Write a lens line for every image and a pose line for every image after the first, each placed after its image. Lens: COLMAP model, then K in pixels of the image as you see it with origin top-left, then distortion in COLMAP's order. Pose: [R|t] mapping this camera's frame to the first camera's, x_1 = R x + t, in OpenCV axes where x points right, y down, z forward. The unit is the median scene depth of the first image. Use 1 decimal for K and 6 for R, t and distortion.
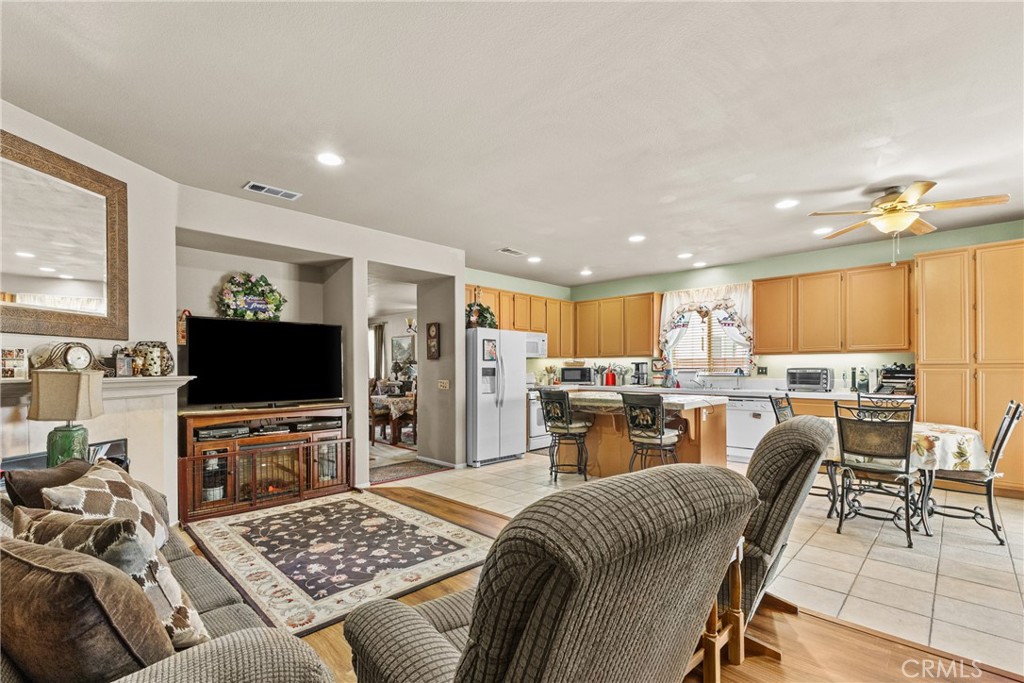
lens RADIAL K [[453.7, 0, 510.9], [0, 453.7, 368.0], [0, 0, 1]] dist [-0.000943, -0.000526]
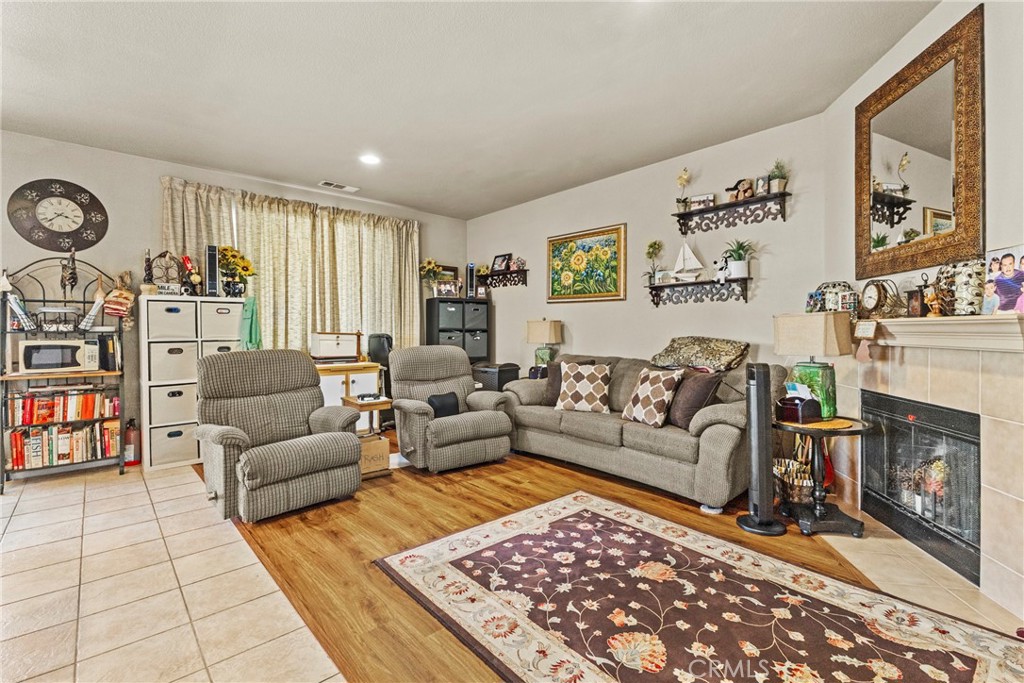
lens RADIAL K [[453.7, 0, 512.6], [0, 453.7, 335.6], [0, 0, 1]] dist [-0.000943, -0.000526]
pose [[-0.997950, 0.010753, 0.063089, -0.247309], [0.011636, 0.999839, 0.013633, 0.029793], [-0.062932, 0.014339, -0.997915, 1.694242]]
